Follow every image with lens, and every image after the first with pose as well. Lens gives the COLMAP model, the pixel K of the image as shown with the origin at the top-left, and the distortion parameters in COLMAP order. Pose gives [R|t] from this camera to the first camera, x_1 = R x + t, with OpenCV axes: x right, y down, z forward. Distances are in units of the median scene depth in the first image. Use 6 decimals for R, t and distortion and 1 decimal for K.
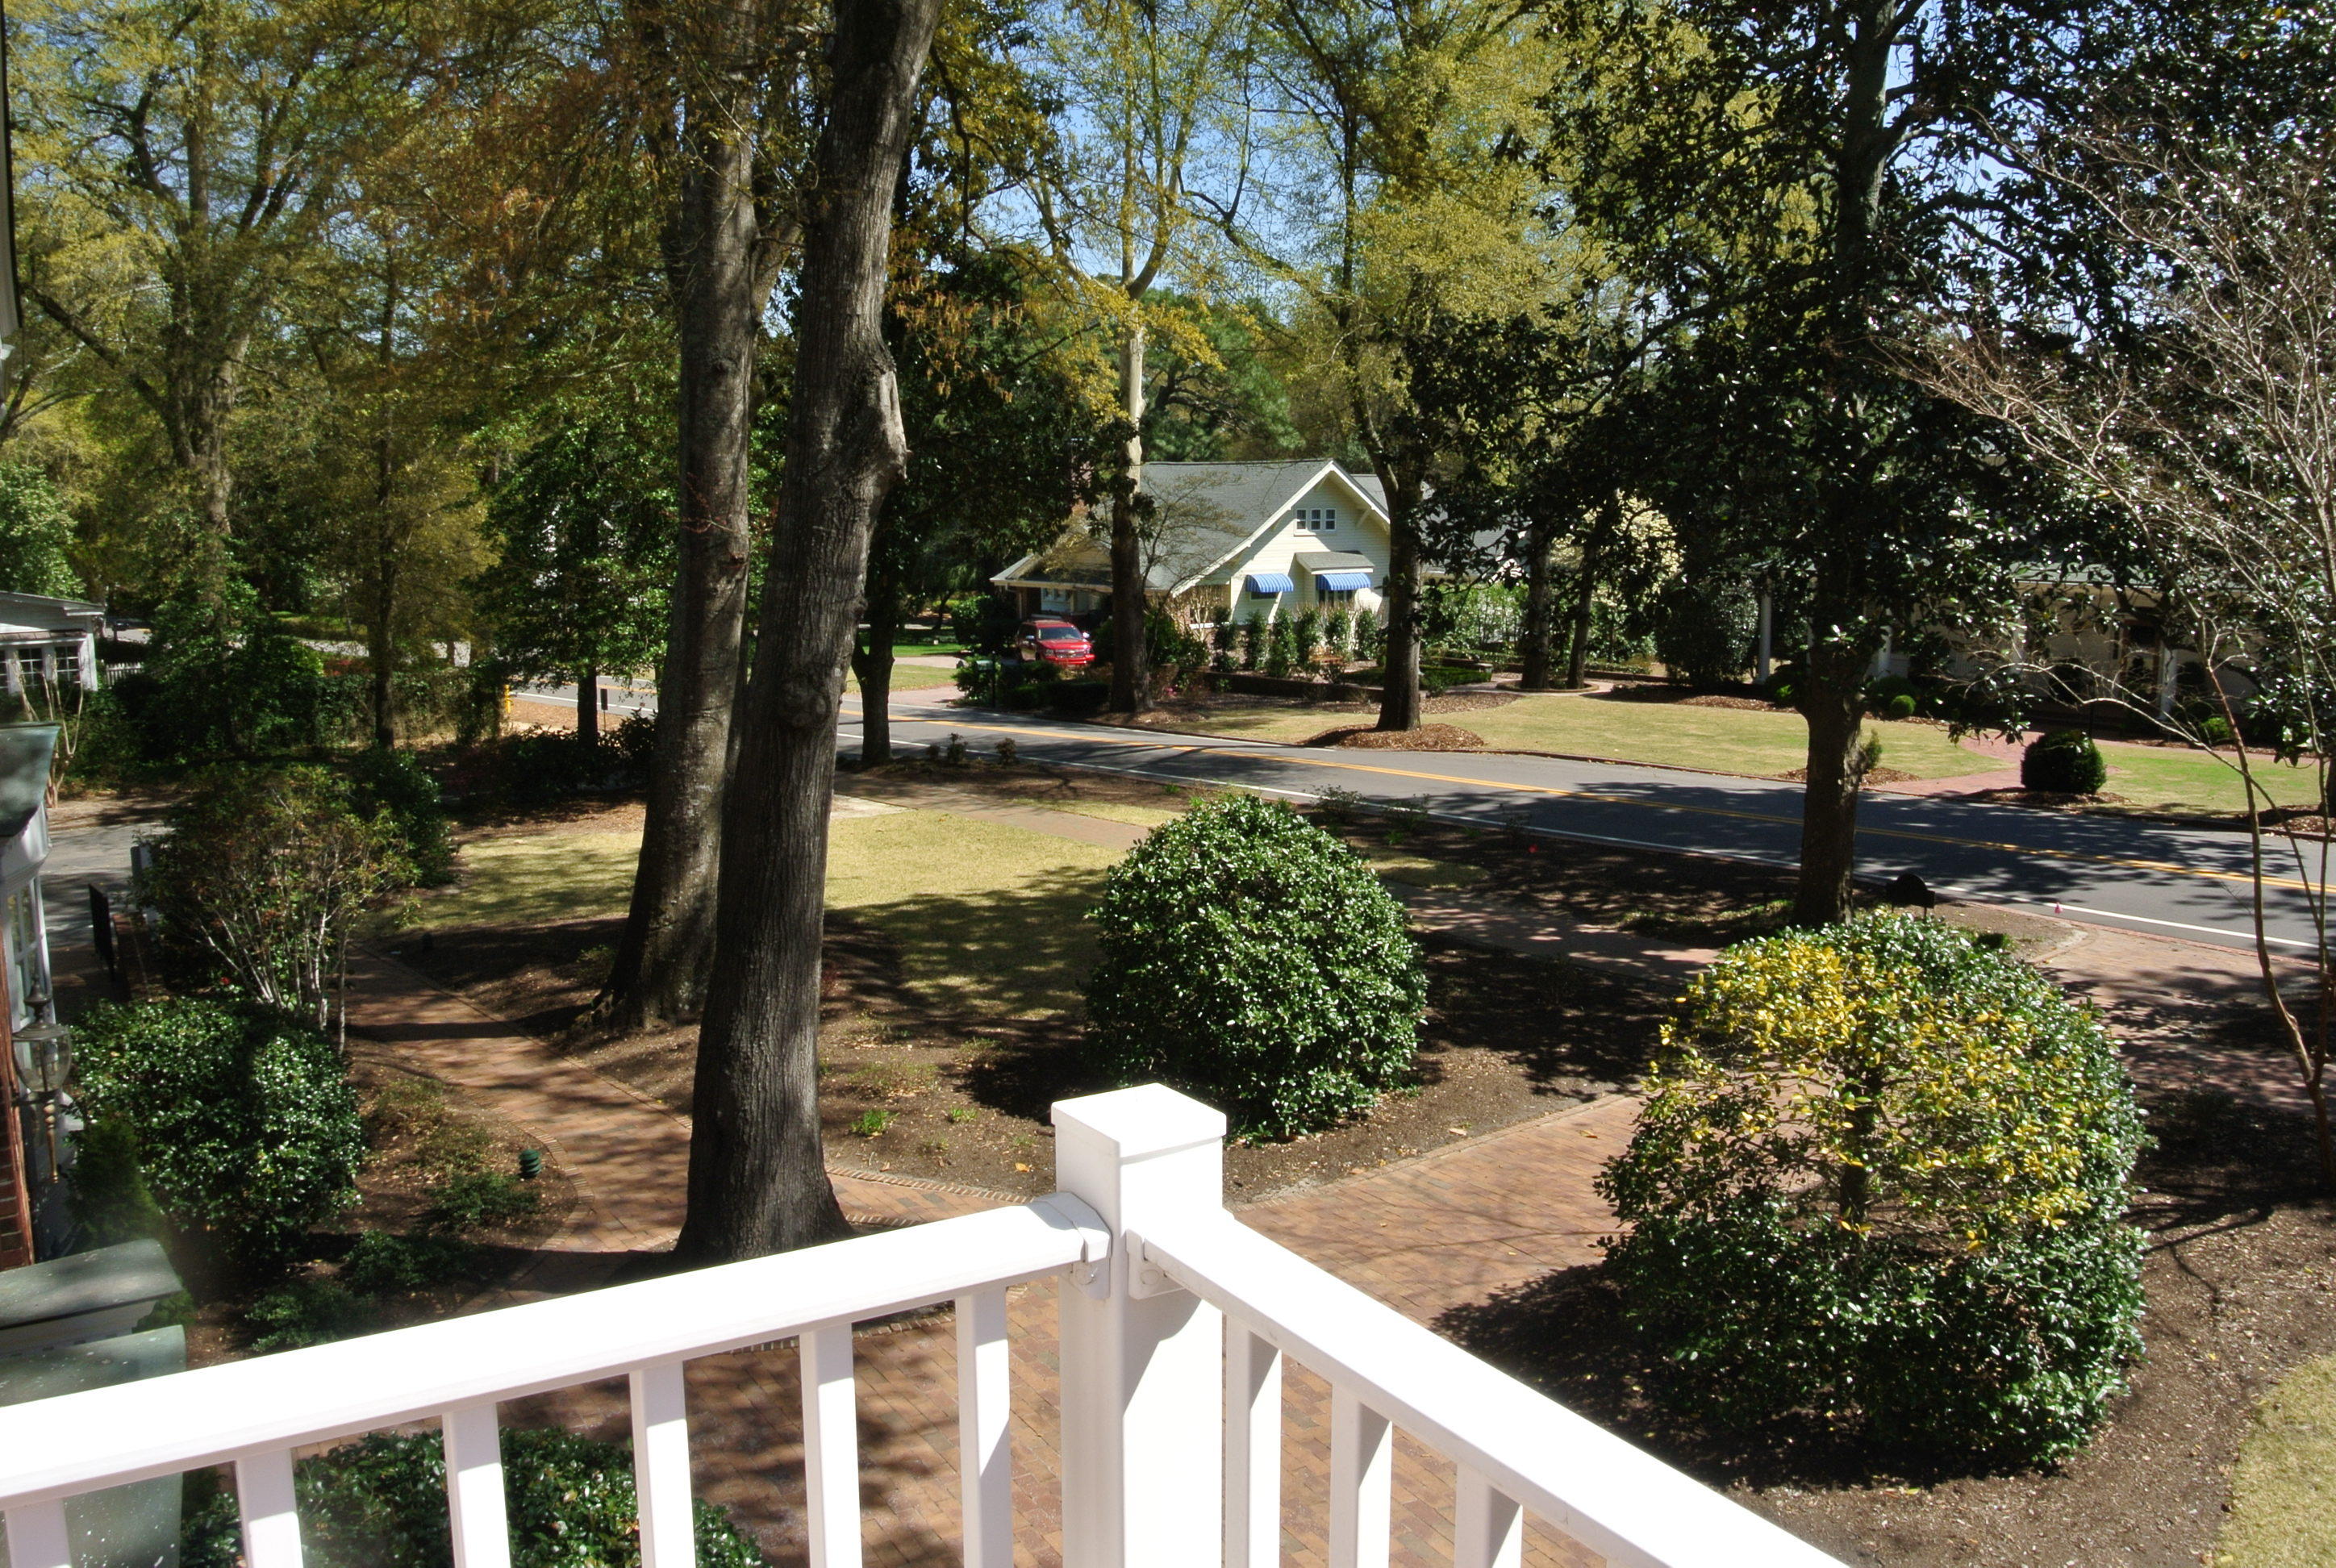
lens RADIAL K [[1869.6, 0, 1174.8], [0, 1869.6, 792.7], [0, 0, 1]] dist [-0.084931, 0.041555]
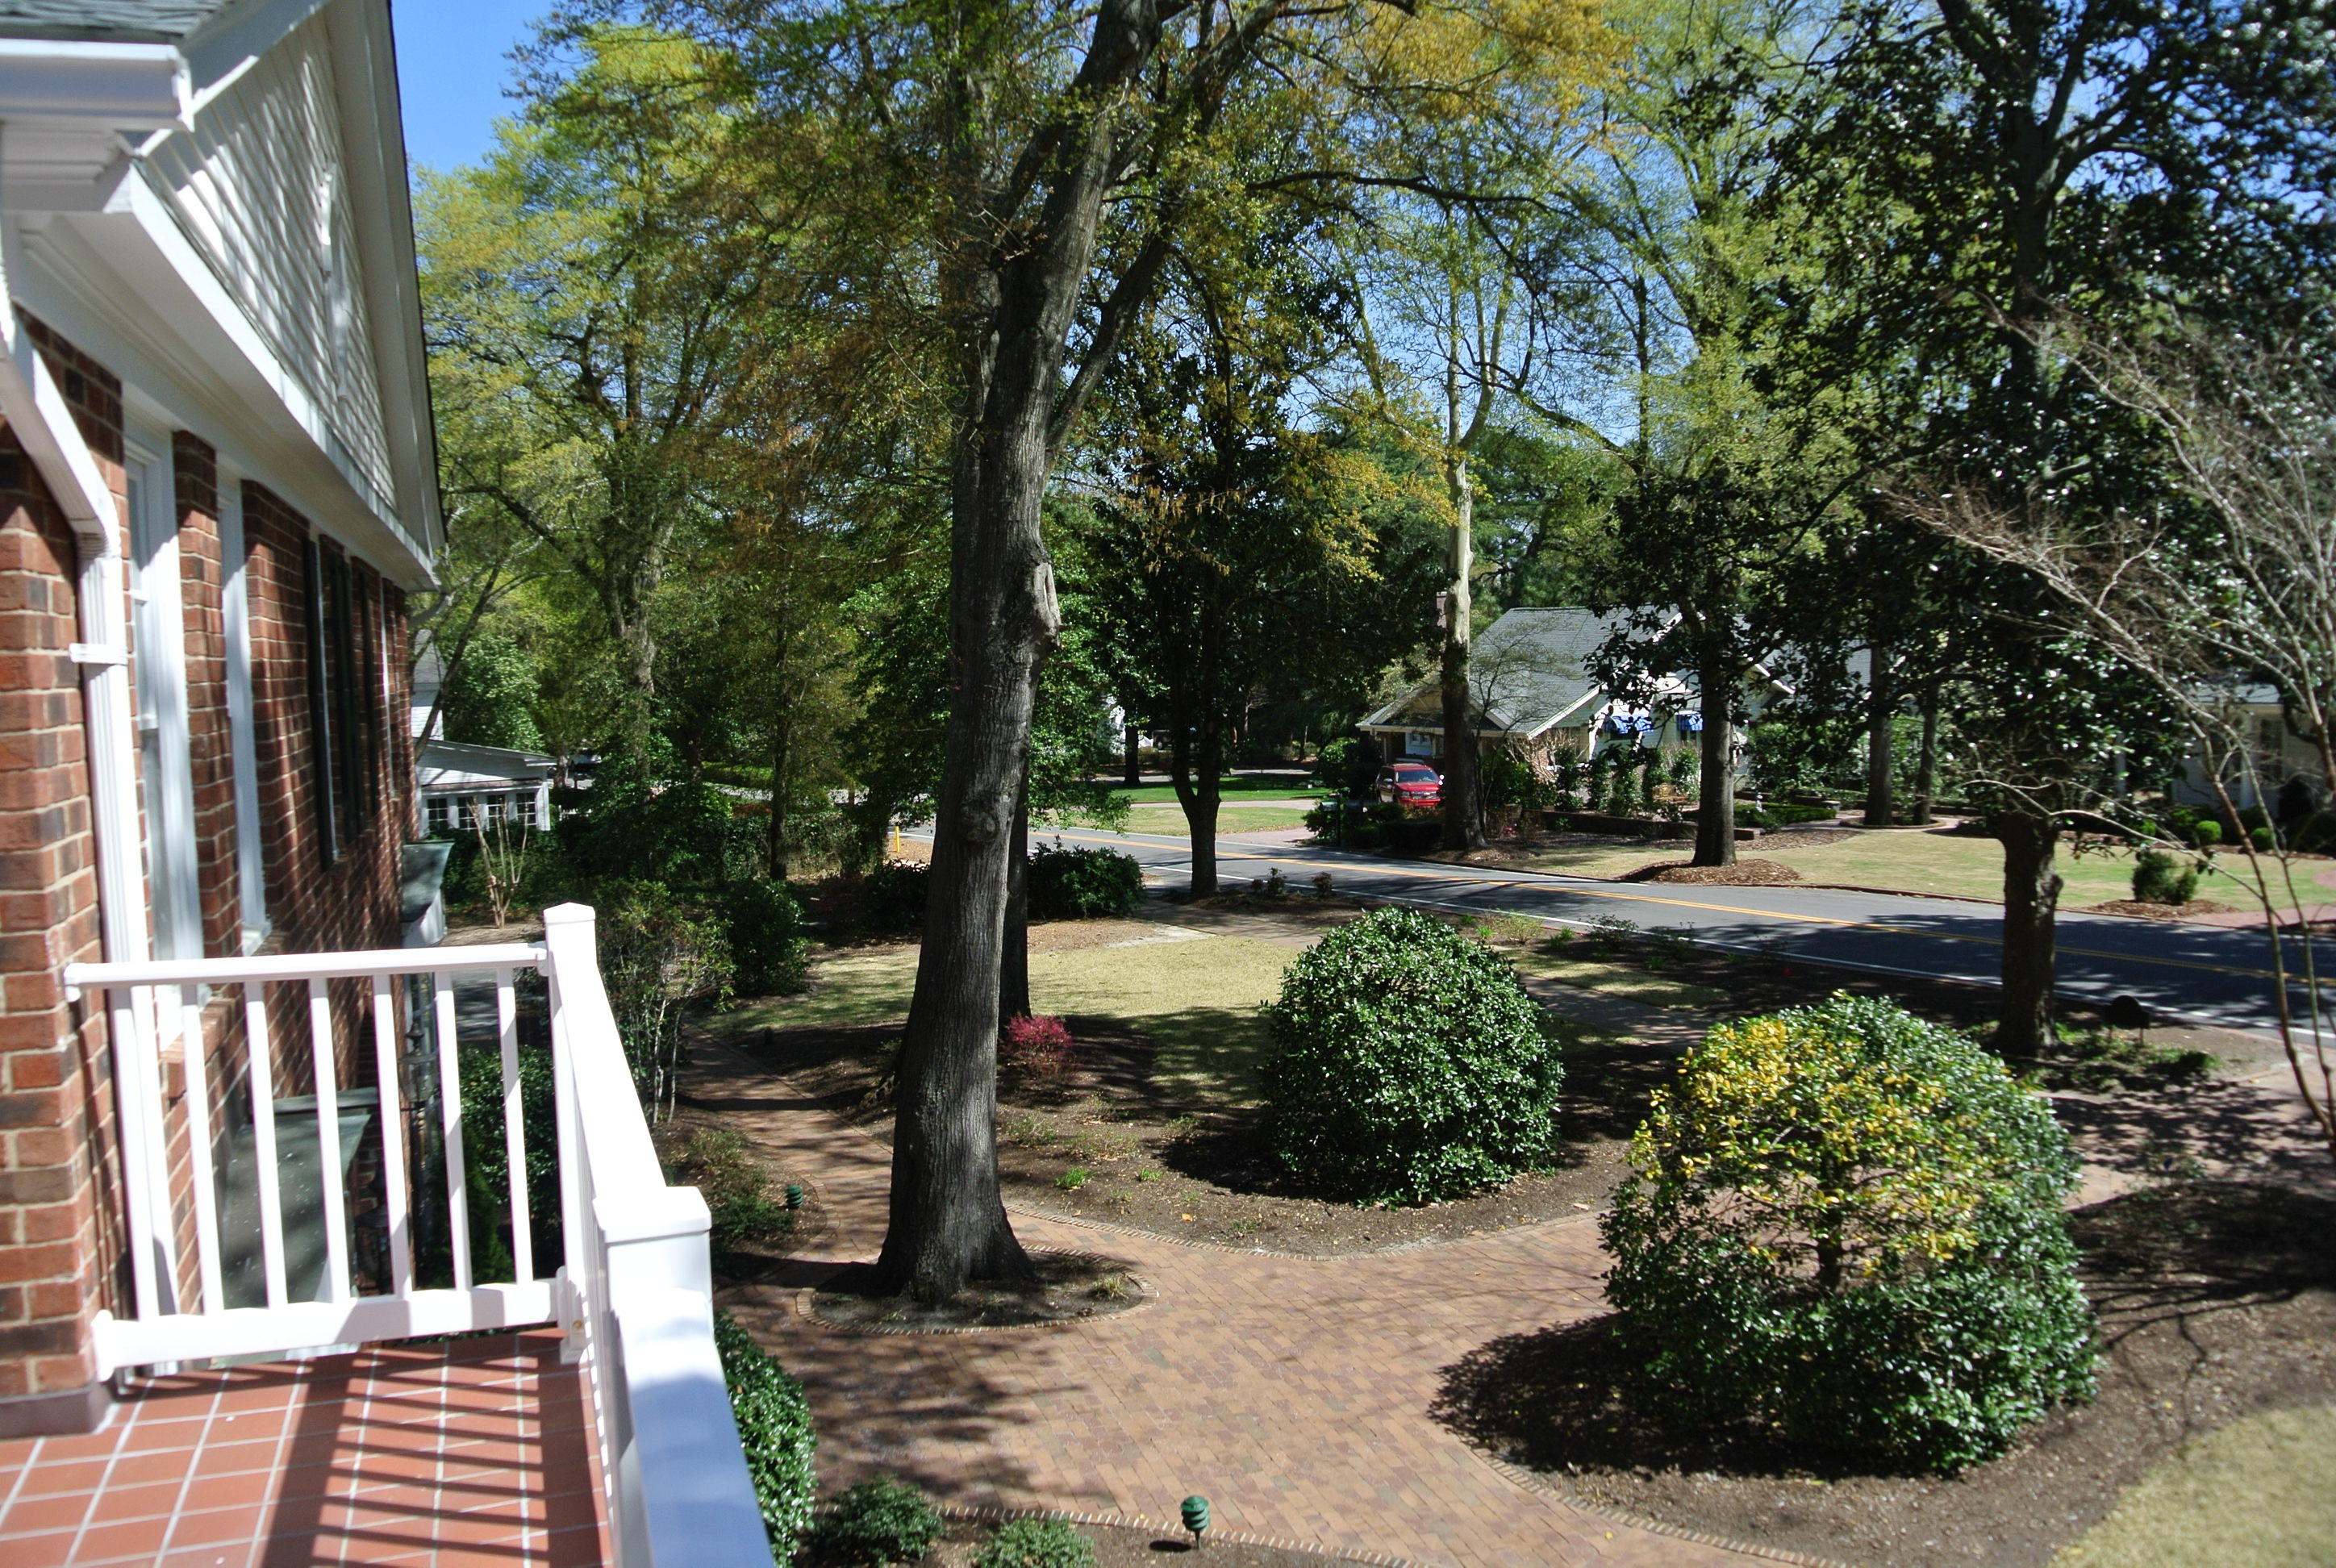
lens RADIAL K [[1869.6, 0, 1165.4], [0, 1869.6, 787.5], [0, 0, 1]] dist [-0.084931, 0.041555]
pose [[0.975026, -0.009641, -0.221882, 0.112172], [-0.008286, 0.996783, -0.079722, 0.015218], [0.221937, 0.079570, 0.971809, -0.114370]]
